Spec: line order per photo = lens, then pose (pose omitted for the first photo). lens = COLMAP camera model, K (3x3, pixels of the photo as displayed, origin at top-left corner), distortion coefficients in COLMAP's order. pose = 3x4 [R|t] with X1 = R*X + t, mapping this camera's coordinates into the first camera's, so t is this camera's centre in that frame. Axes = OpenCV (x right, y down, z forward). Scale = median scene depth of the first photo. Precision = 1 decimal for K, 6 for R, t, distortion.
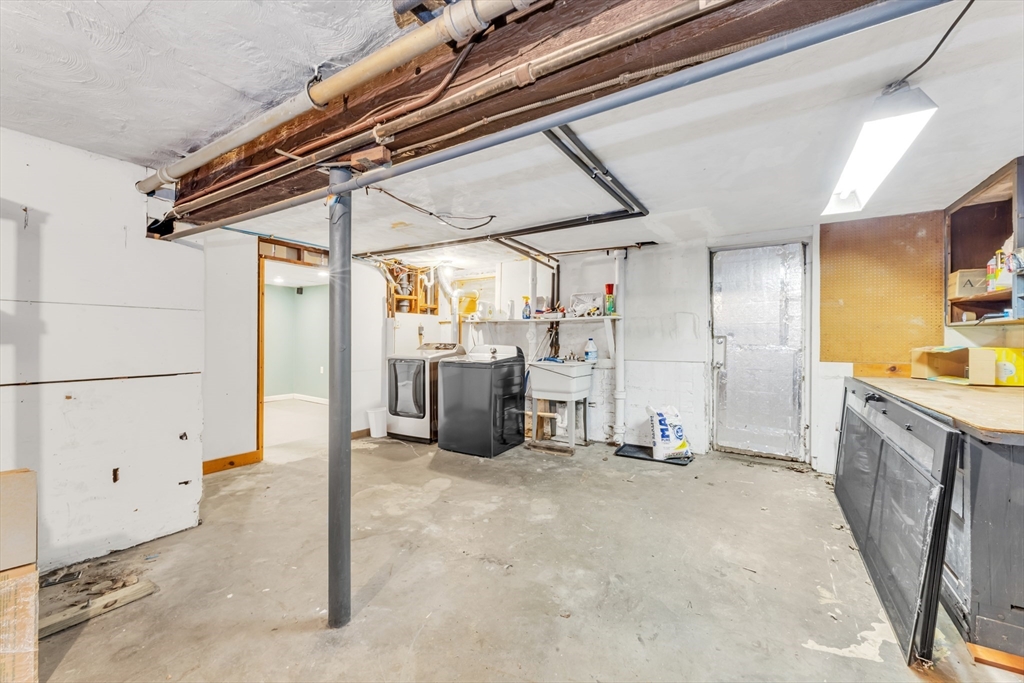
lens RADIAL K [[416.4, 0, 516.9], [0, 416.4, 341.3], [0, 0, 1]] dist [0.000102, -0.000011]
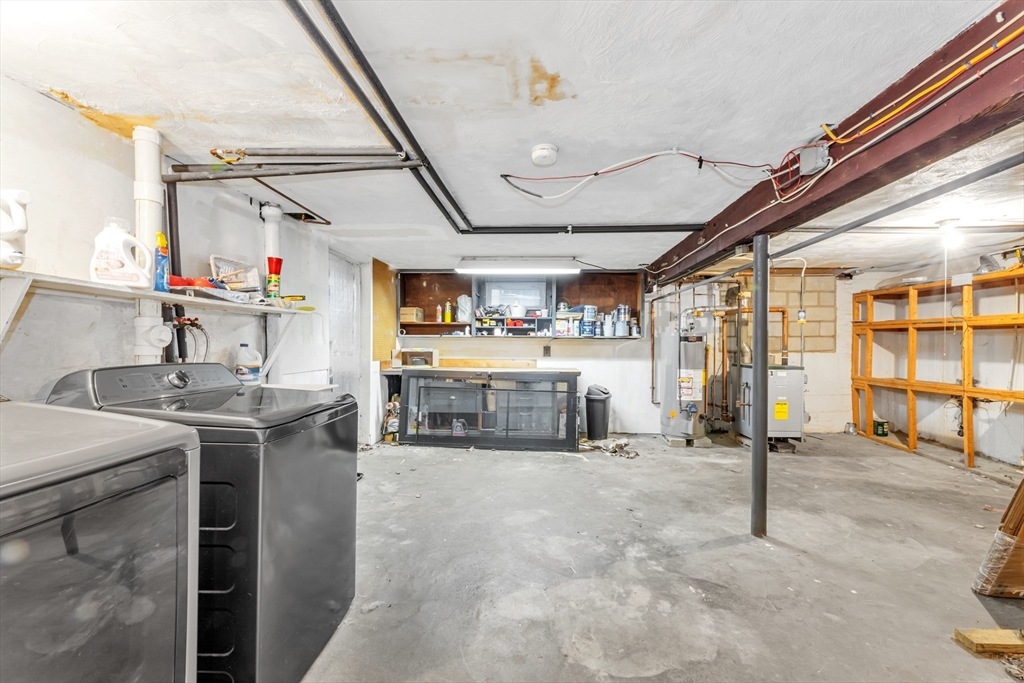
lens RADIAL K [[416.4, 0, 517.9], [0, 416.4, 344.9], [0, 0, 1]] dist [0.000102, -0.000011]
pose [[-0.486143, -0.006317, 0.873857, -0.800549], [-0.007085, 0.999969, 0.003288, -0.013477], [-0.873851, -0.004593, -0.486173, 1.517276]]
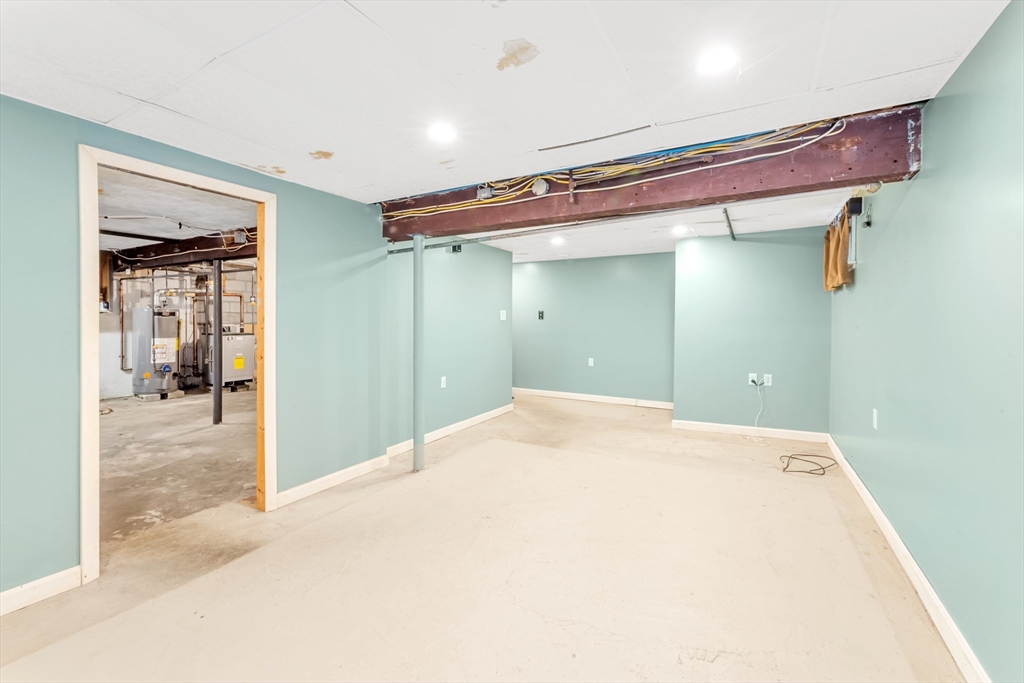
lens RADIAL K [[416.4, 0, 529.2], [0, 416.4, 325.1], [0, 0, 1]] dist [0.000102, -0.000011]
pose [[-0.997211, -0.009790, -0.073995, -1.335840], [-0.010613, 0.999886, 0.010738, -0.022111], [0.073881, 0.011494, -0.997201, 2.296471]]
